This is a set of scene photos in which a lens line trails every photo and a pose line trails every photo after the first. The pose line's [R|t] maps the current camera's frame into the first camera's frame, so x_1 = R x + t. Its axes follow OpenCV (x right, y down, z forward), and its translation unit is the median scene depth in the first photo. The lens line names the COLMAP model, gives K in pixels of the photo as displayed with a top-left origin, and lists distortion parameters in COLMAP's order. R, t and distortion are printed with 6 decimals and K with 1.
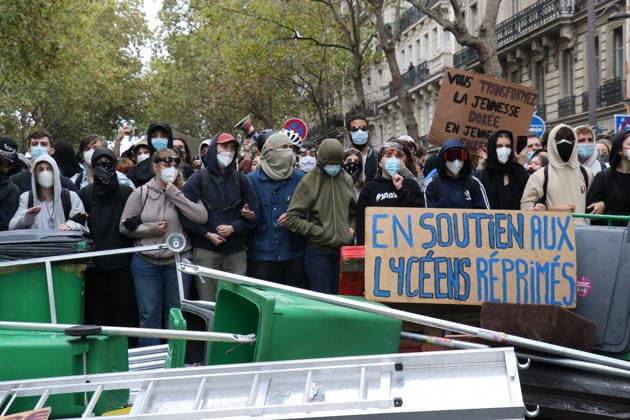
lens RADIAL K [[1375.8, 0, 332.5], [0, 1375.8, 209.4], [0, 0, 1]] dist [0.322932, 0.328416]
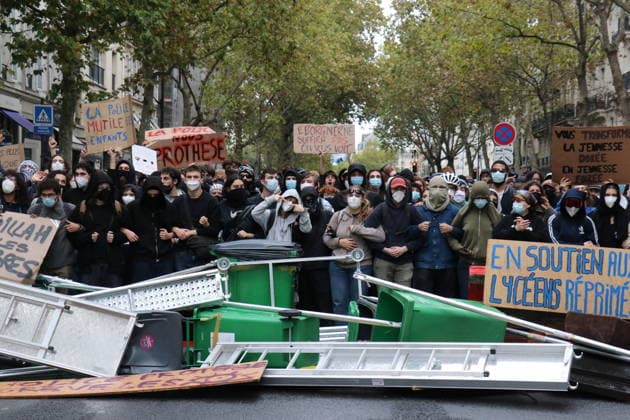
lens RADIAL K [[1375.8, 0, 332.5], [0, 1375.8, 209.4], [0, 0, 1]] dist [0.322932, 0.328416]
pose [[0.985592, 0.049729, -0.161662, 0.094573], [-0.047877, 0.998735, 0.015337, -0.046414], [0.162221, -0.007376, 0.986727, -0.432360]]
